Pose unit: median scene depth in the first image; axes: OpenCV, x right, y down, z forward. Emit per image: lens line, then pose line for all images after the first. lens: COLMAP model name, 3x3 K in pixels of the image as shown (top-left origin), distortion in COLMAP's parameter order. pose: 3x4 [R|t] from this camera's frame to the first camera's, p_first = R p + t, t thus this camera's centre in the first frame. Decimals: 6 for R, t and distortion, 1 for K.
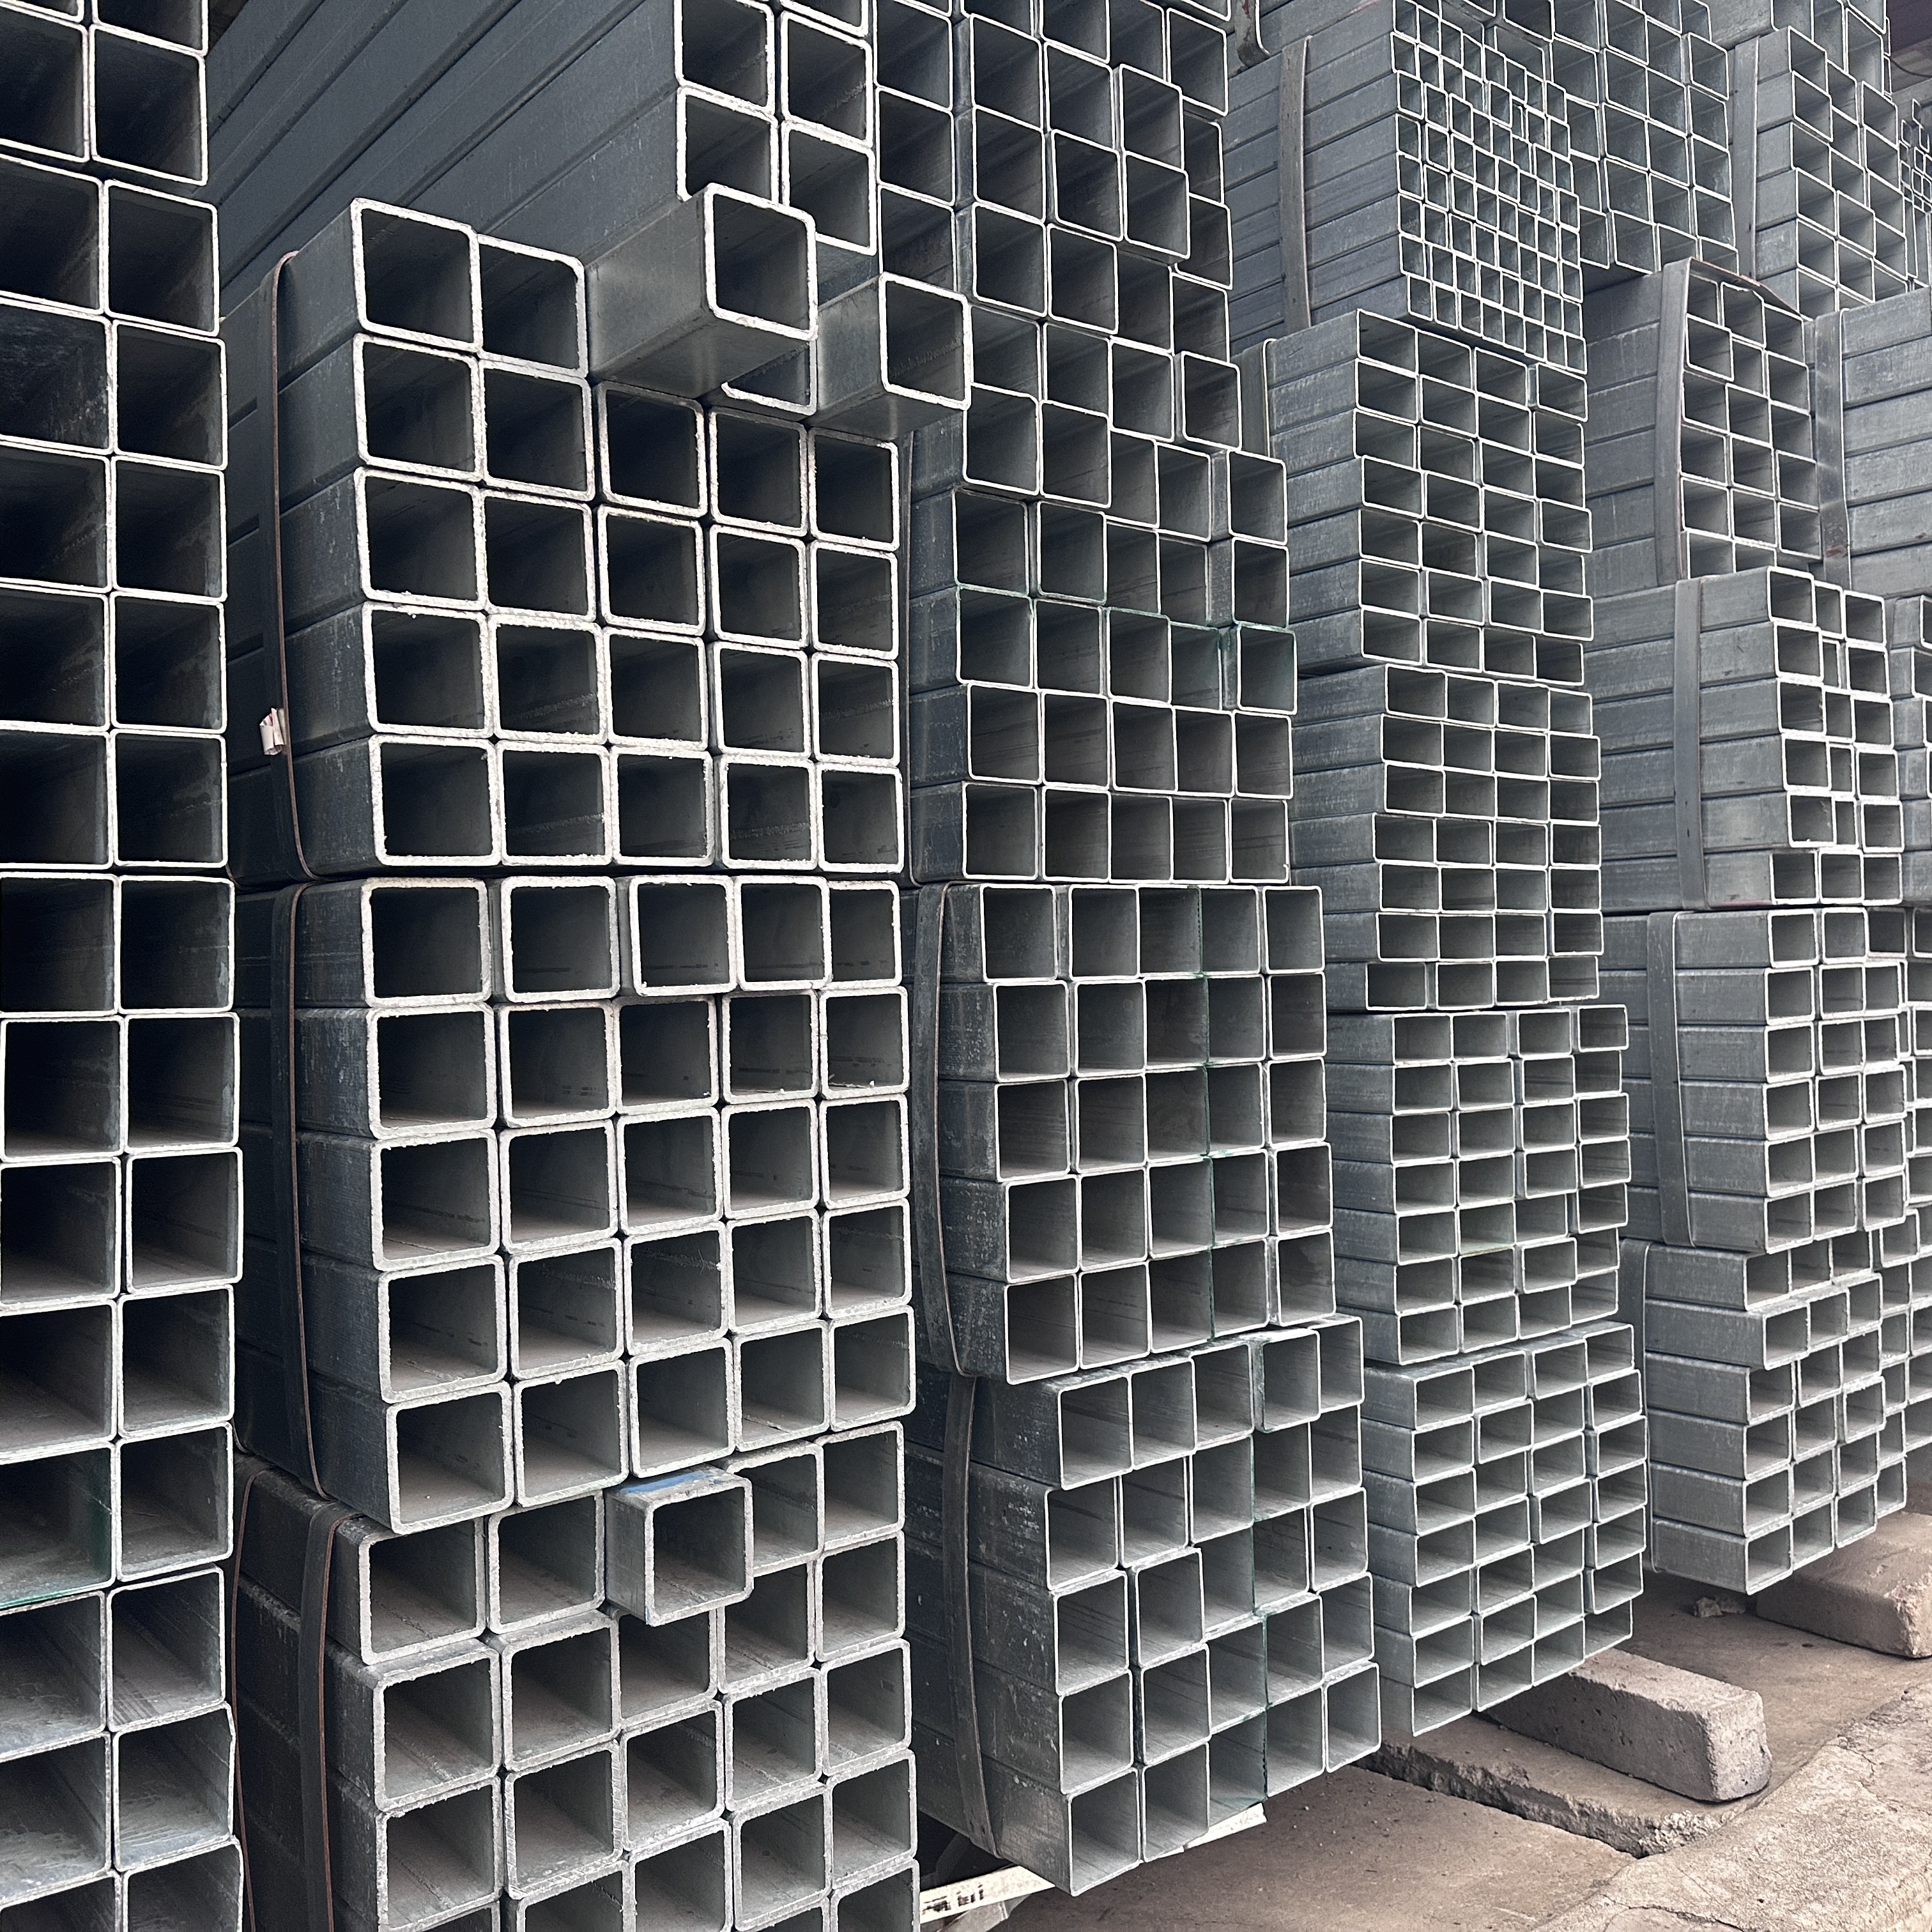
lens RADIAL K [[1812.4, 0, 955.0], [0, 1812.4, 943.8], [0, 0, 1]] dist [0.138143, -0.264759]
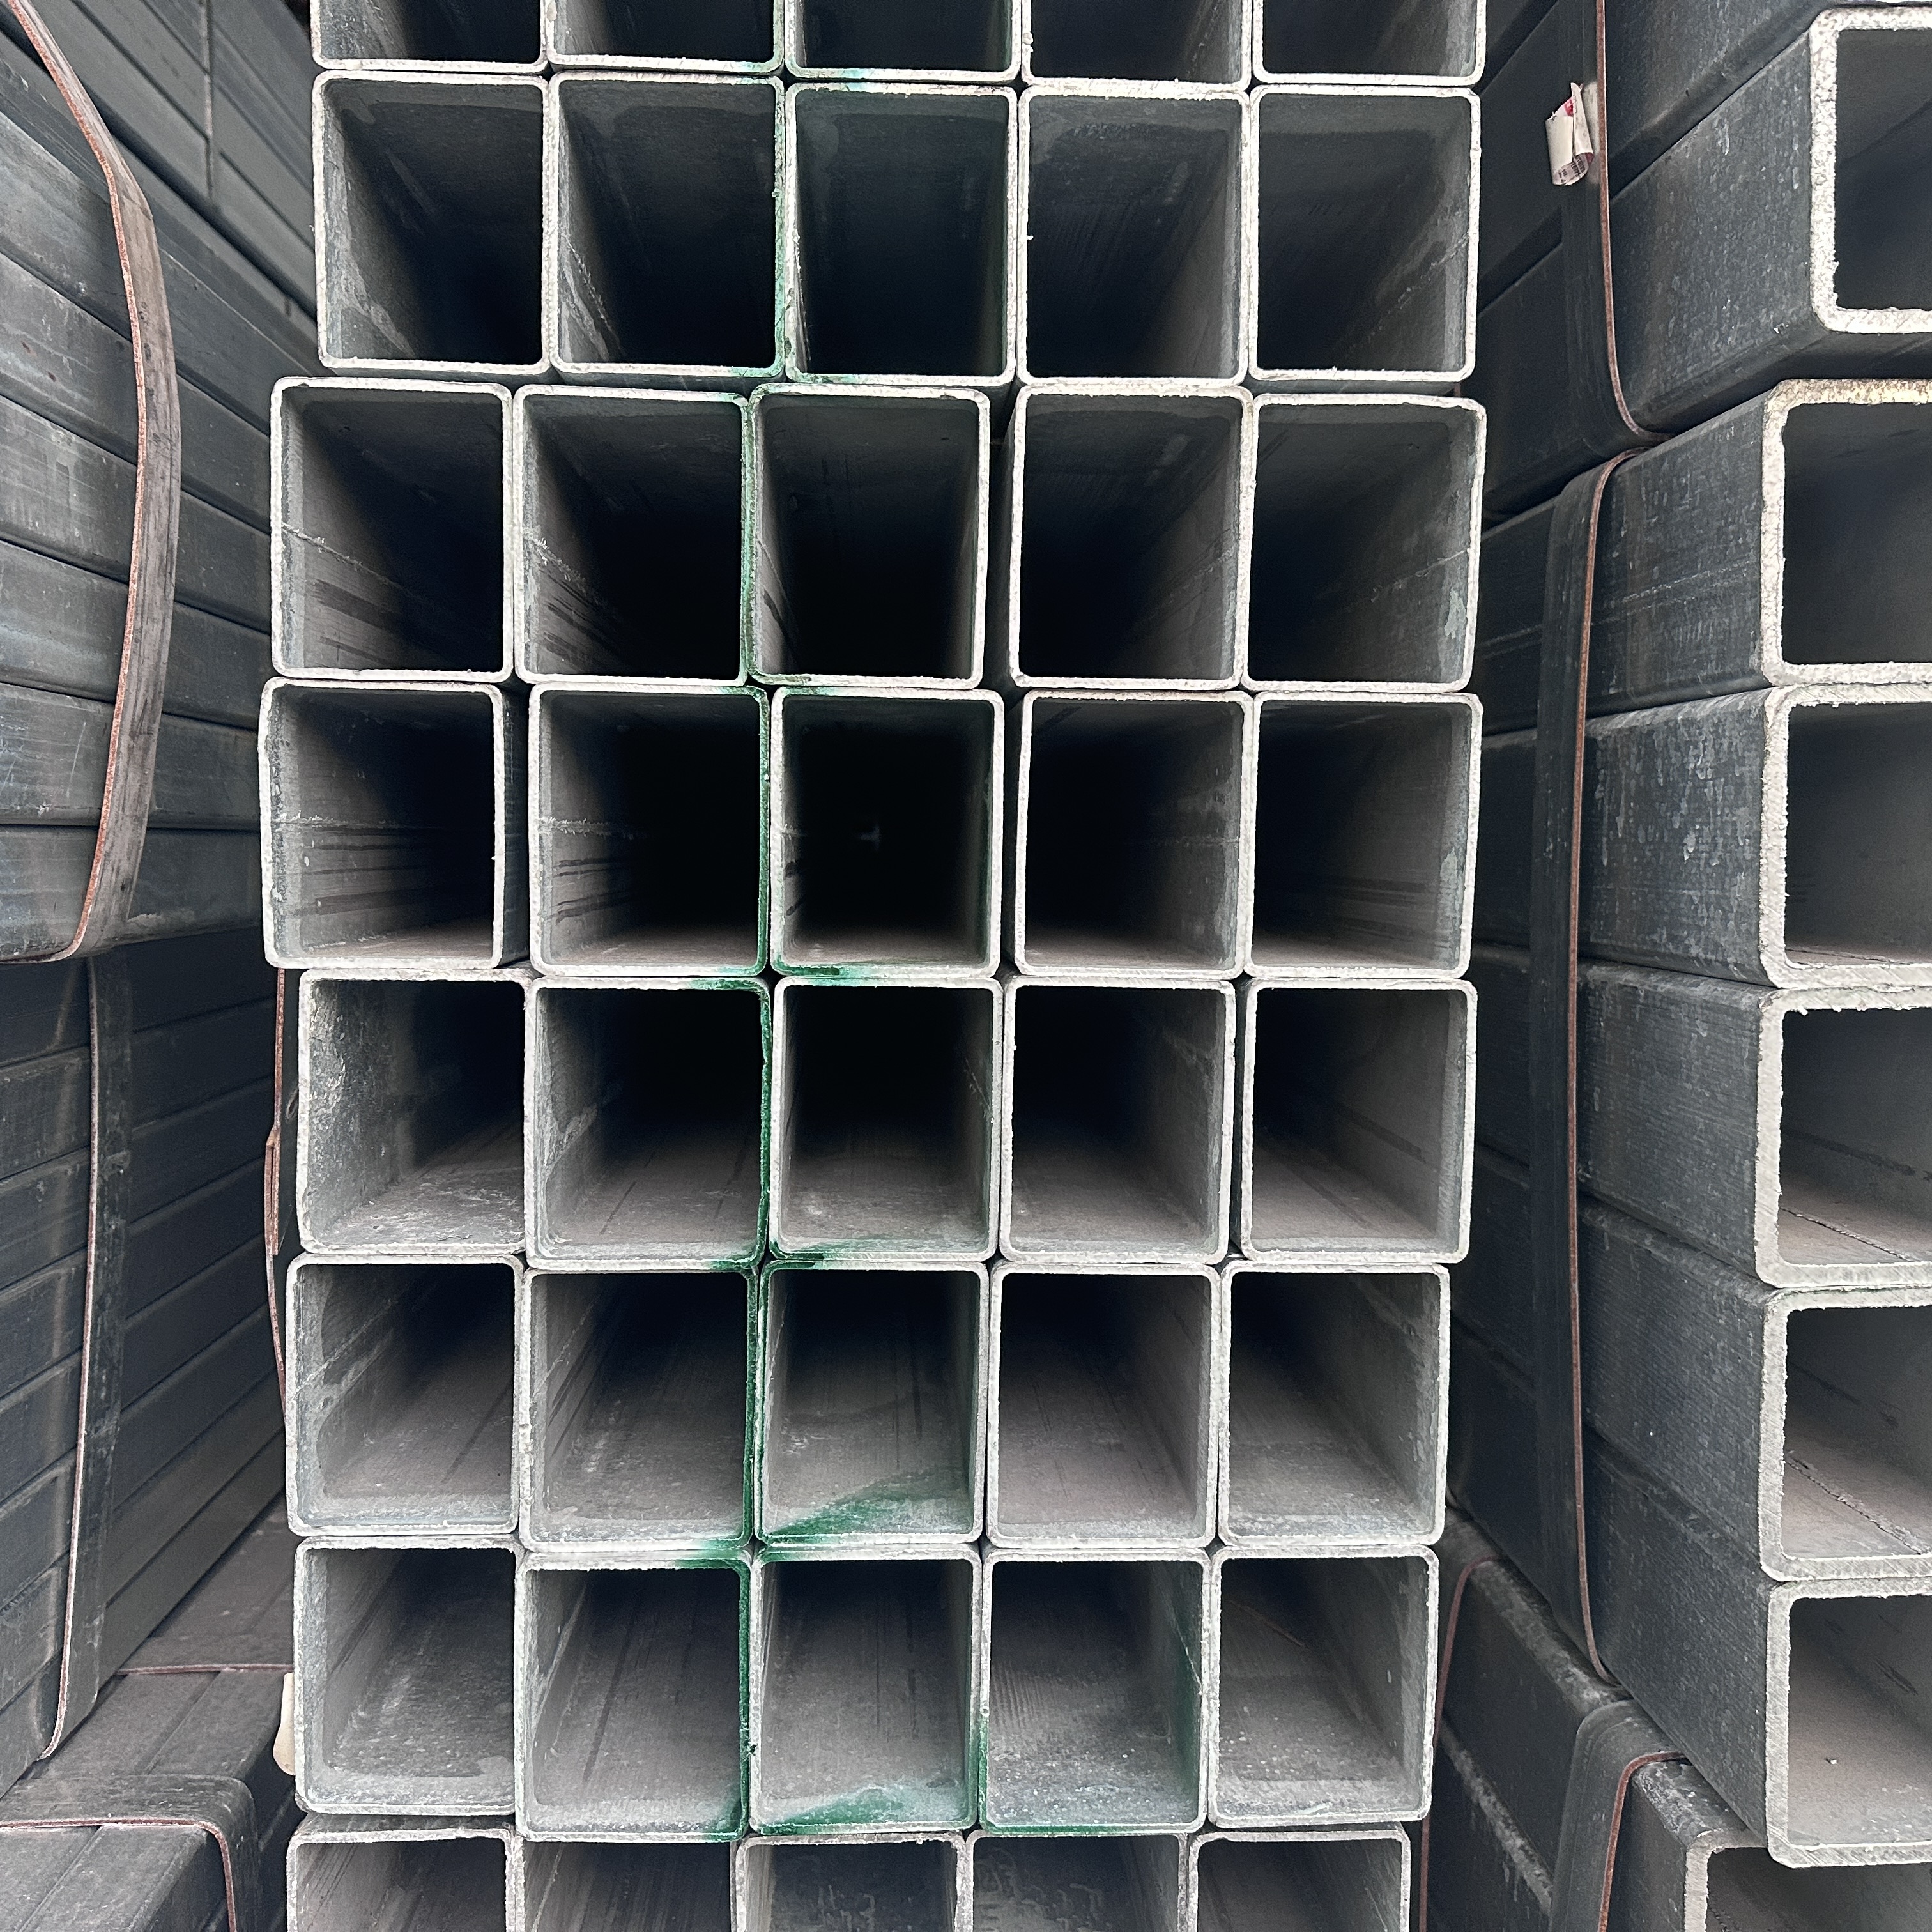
lens RADIAL K [[1798.3, 0, 966.0], [0, 1798.3, 966.0], [0, 0, 1]] dist [0.195542, -0.439197]
pose [[0.805153, 0.066346, -0.589344, -0.213230], [-0.014472, 0.995625, 0.092313, 0.063940], [0.592890, -0.065797, 0.802591, 0.536770]]
